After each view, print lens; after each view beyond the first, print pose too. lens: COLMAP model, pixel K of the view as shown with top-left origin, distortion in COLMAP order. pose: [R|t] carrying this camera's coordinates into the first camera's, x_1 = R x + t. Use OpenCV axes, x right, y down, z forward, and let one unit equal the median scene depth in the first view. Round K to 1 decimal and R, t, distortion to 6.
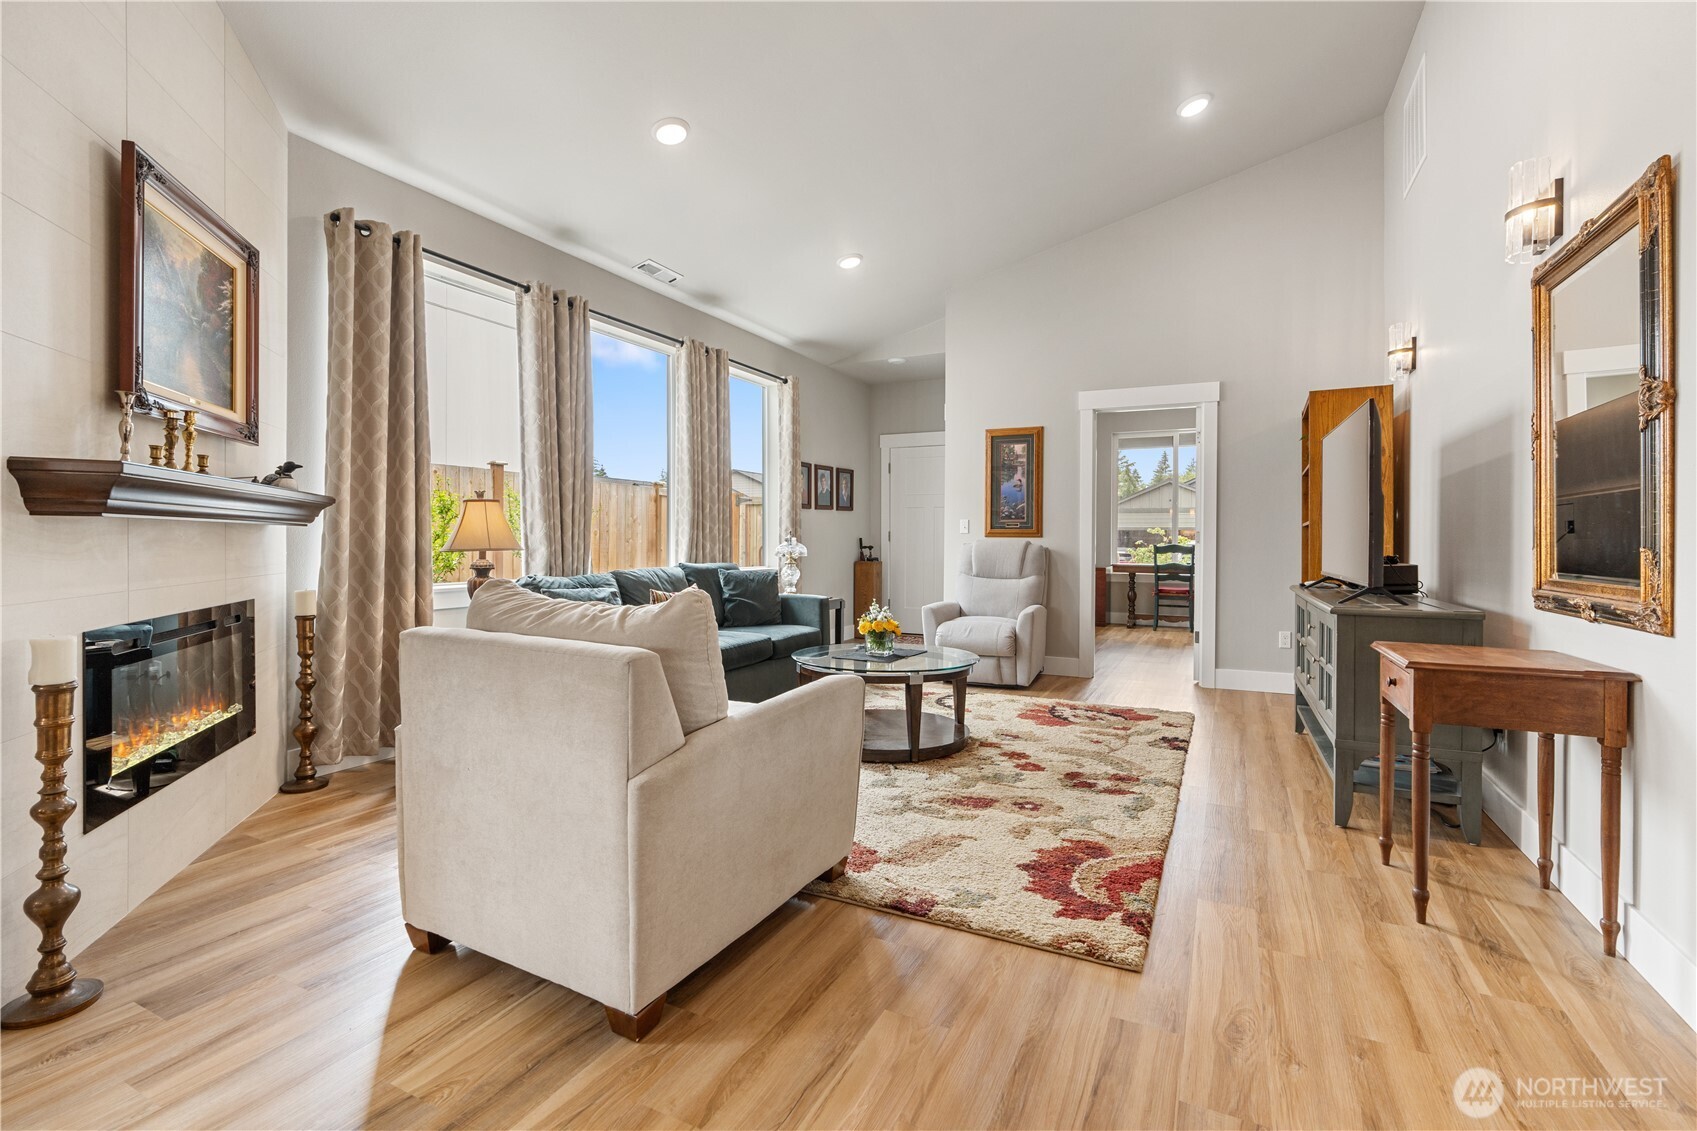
lens RADIAL K [[763.4, 0, 845.2], [0, 763.4, 545.0], [0, 0, 1]] dist [-0.008349, 0.003084]
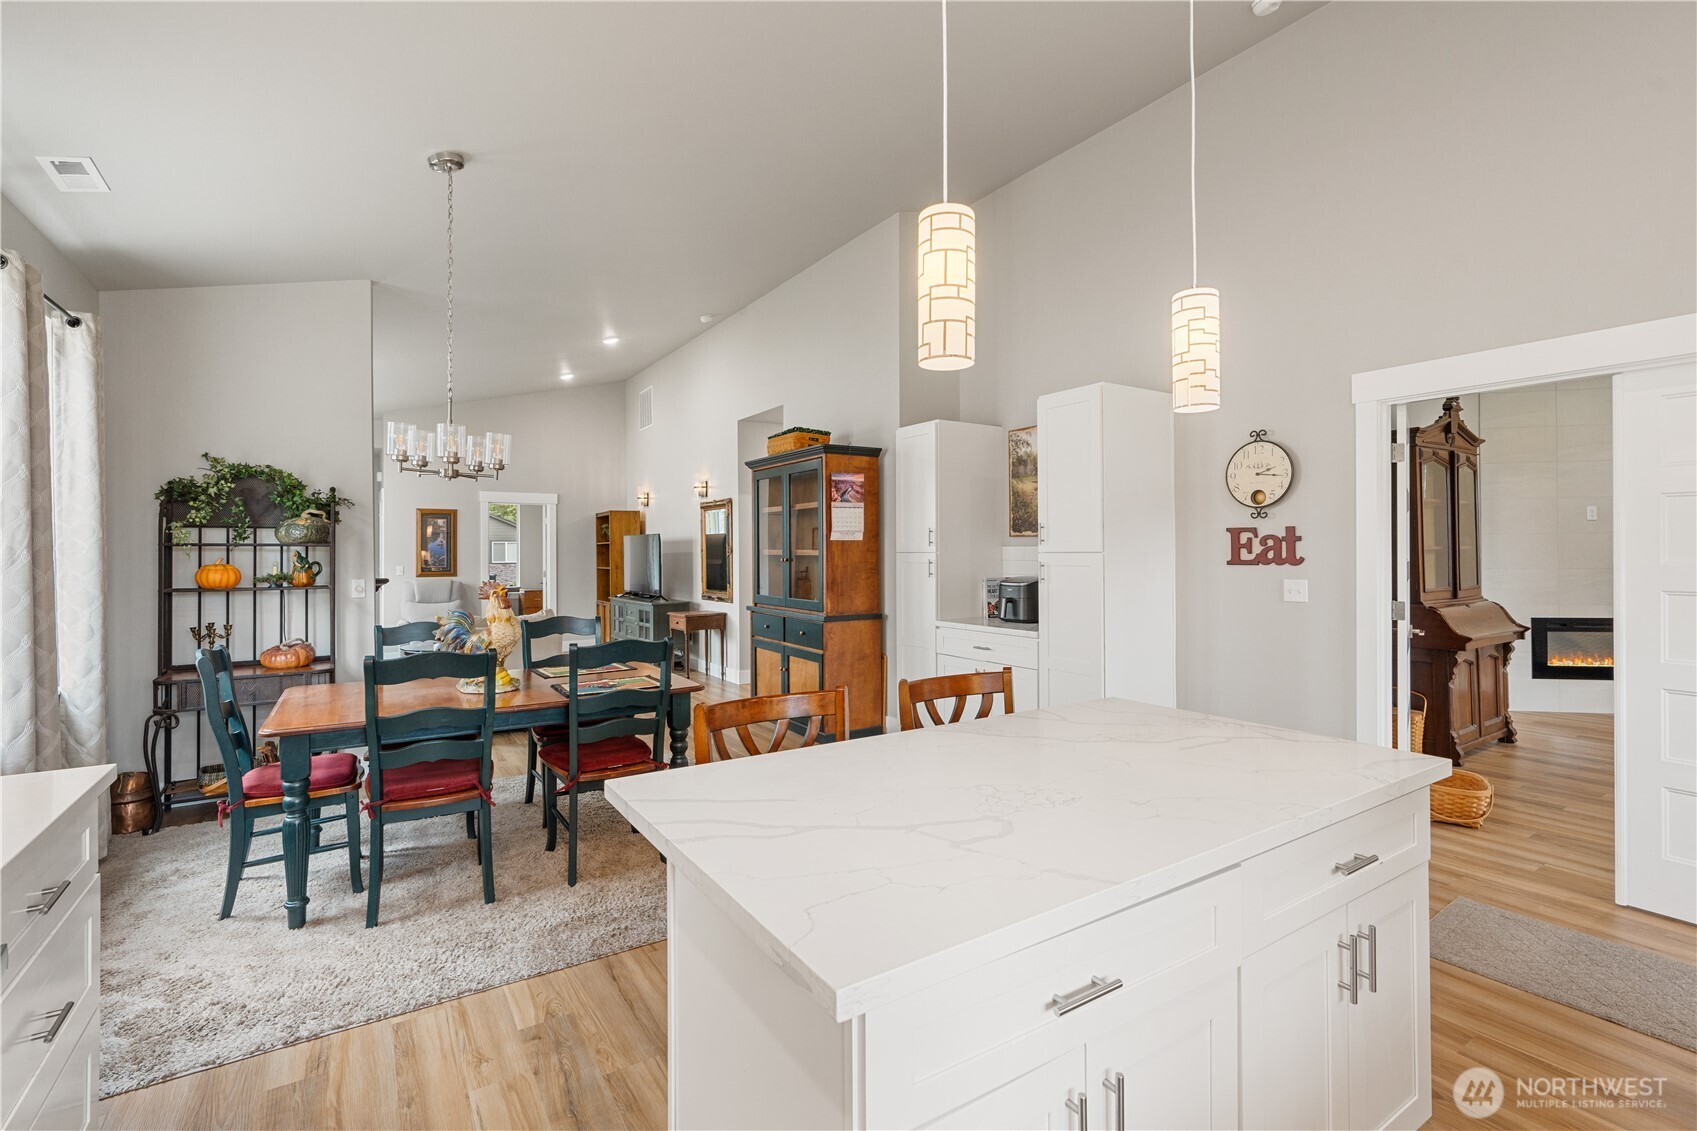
lens RADIAL K [[763.4, 0, 847.6], [0, 763.4, 545.6], [0, 0, 1]] dist [-0.008349, 0.003084]
pose [[0.503894, -0.002030, 0.863763, -0.737560], [0.014264, 0.999880, -0.005971, -0.054951], [-0.863648, 0.015330, 0.503863, -0.559744]]
